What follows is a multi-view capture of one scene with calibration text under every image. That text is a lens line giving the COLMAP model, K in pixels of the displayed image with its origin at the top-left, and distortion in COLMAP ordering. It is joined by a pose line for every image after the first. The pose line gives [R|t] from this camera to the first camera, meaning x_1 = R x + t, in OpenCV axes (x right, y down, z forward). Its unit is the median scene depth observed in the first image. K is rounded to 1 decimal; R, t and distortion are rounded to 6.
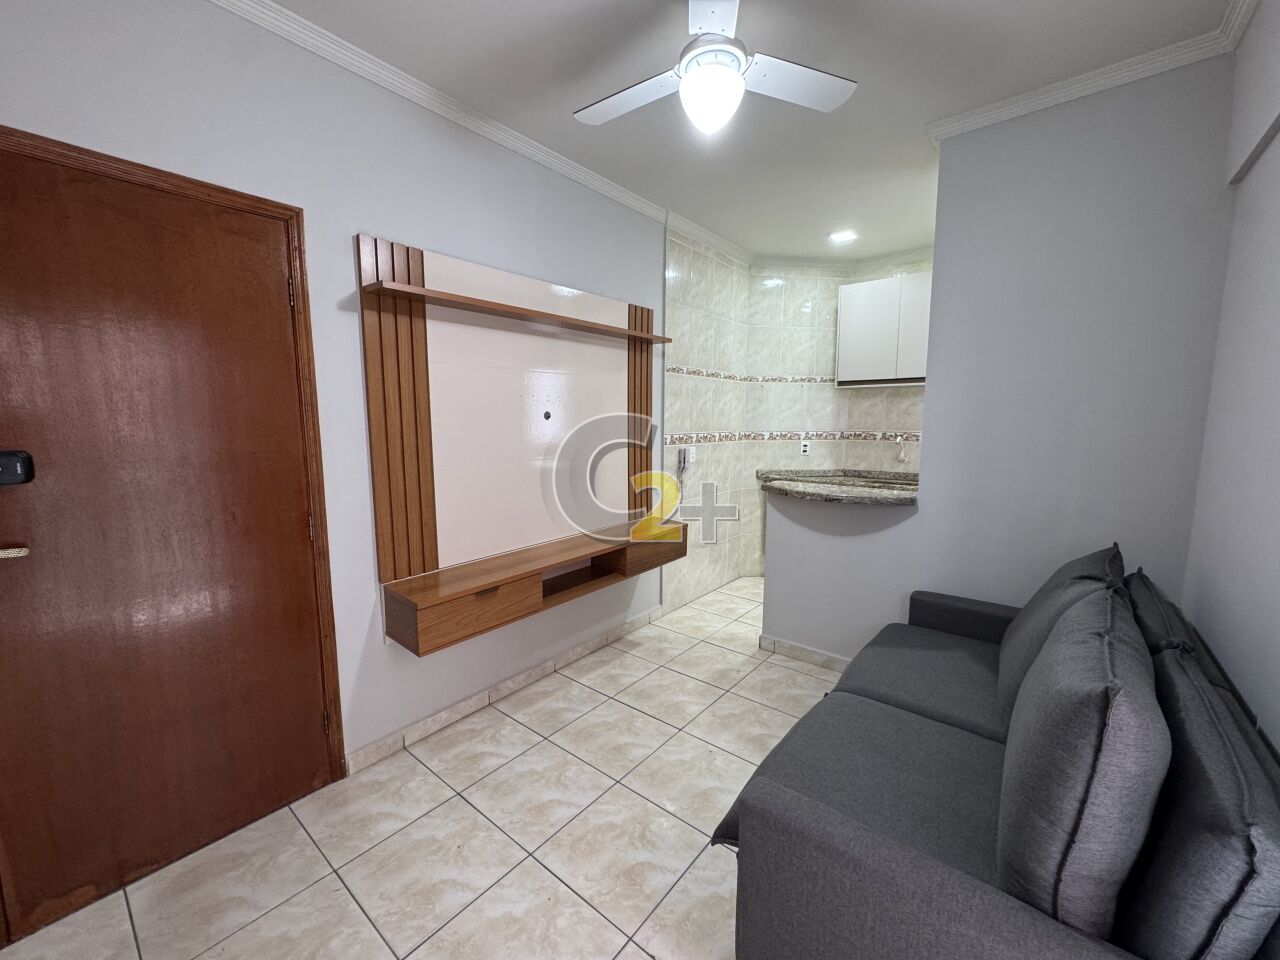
lens RADIAL K [[508.5, 0, 639.4], [0, 508.5, 478.8], [0, 0, 1]] dist [-0.000377, -0.000141]
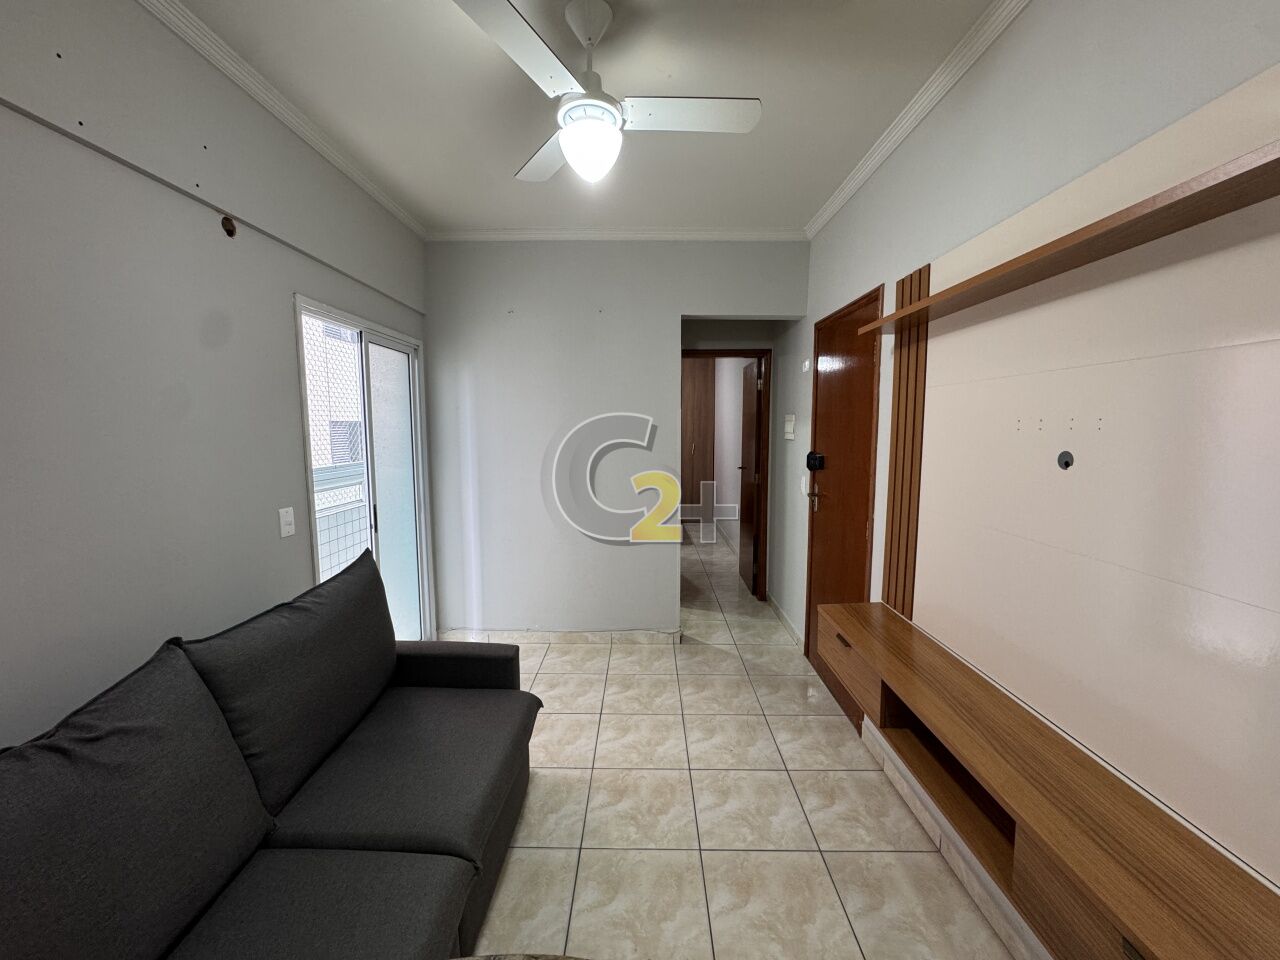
lens RADIAL K [[508.5, 0, 639.3], [0, 508.5, 476.4], [0, 0, 1]] dist [-0.000377, -0.000141]
pose [[-0.779849, 0.066273, -0.622450, 0.563104], [-0.075245, 0.977244, 0.198321, -0.230896], [0.621429, 0.201497, -0.757116, 1.476318]]
